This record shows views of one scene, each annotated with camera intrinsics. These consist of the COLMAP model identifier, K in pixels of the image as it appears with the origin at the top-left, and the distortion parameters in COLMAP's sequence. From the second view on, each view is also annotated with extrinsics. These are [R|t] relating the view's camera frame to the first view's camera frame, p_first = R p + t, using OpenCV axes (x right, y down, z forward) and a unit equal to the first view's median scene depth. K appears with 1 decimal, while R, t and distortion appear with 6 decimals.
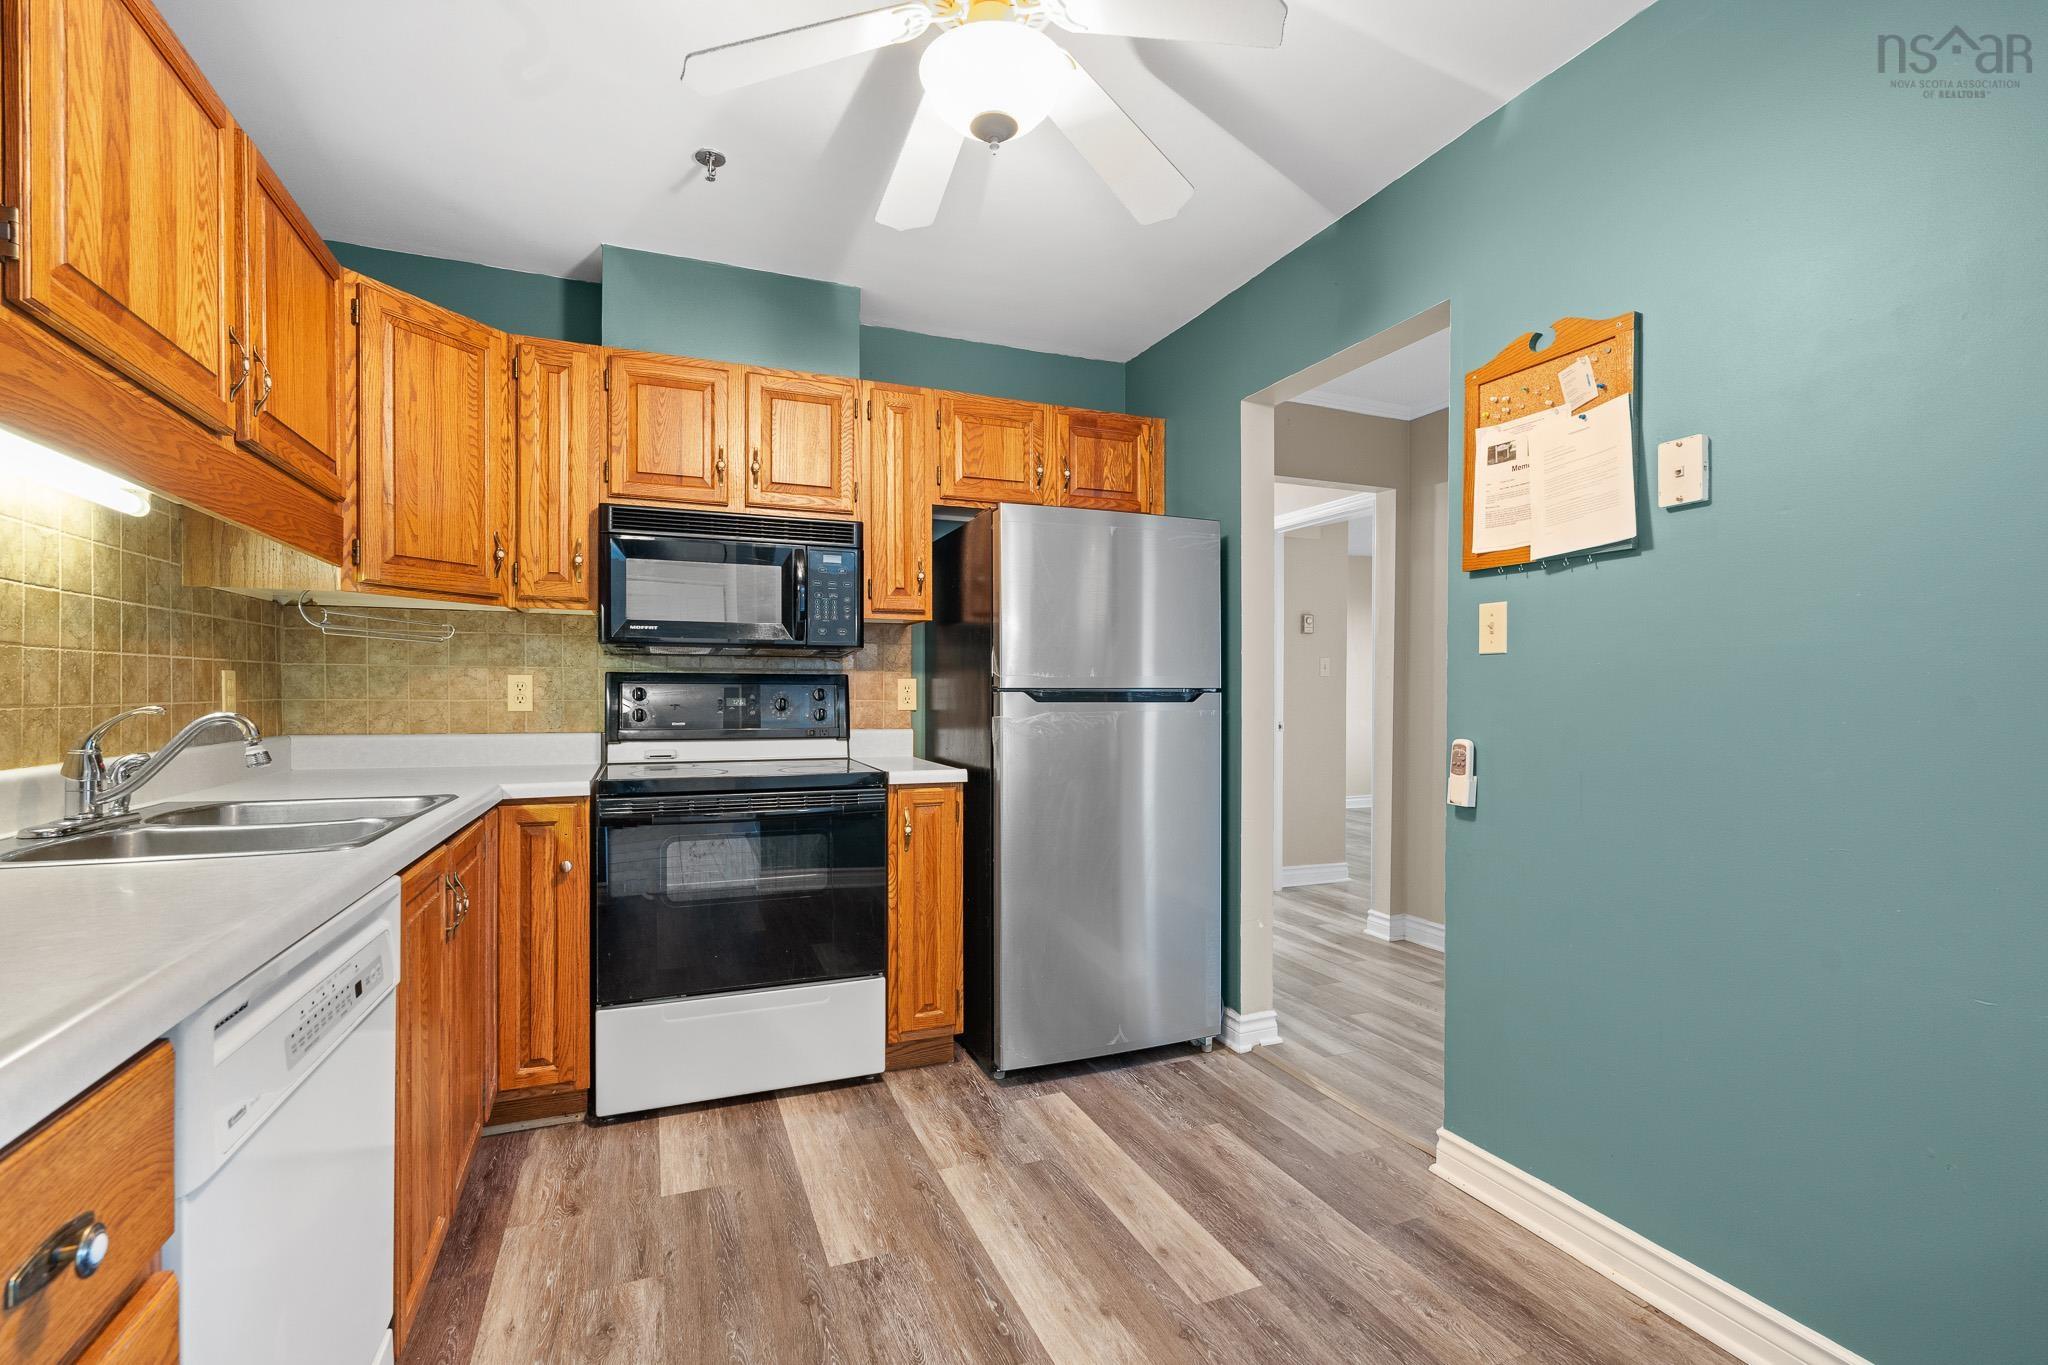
lens RADIAL K [[905.5, 0, 1027.5], [0, 905.5, 698.7], [0, 0, 1]] dist [-0.006902, 0.000808]
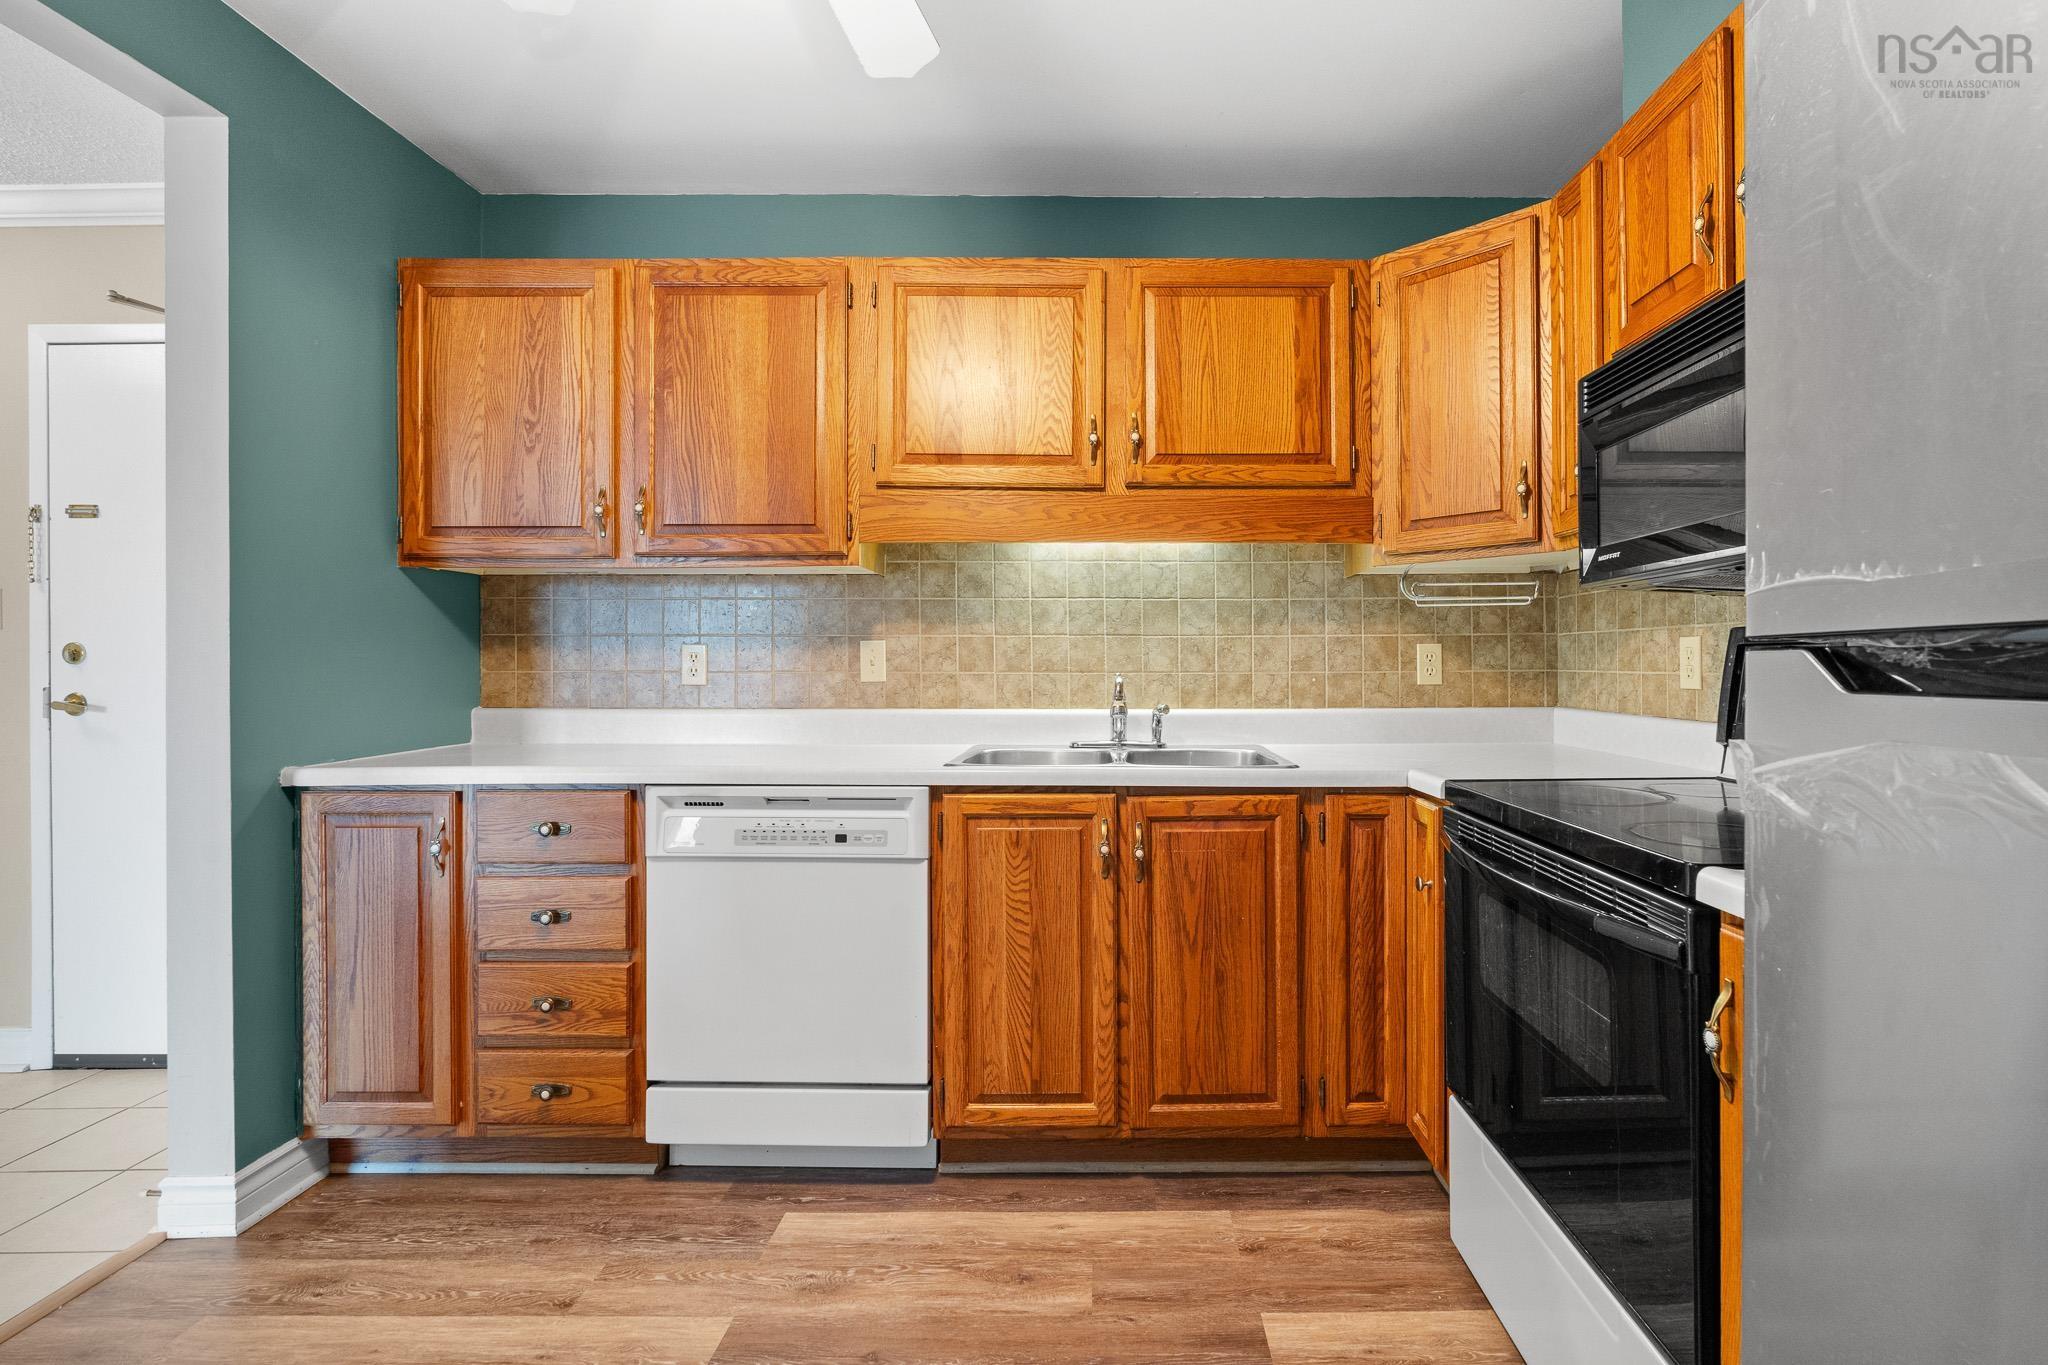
lens RADIAL K [[946.7, 0, 1107.7], [0, 946.7, 663.6], [0, 0, 1]] dist [-0.008979, 0.002232]
pose [[-0.379924, -0.003826, -0.925010, 0.312488], [-0.005034, 0.999985, -0.002068, -0.001892], [0.925004, 0.003871, -0.379938, 0.939497]]
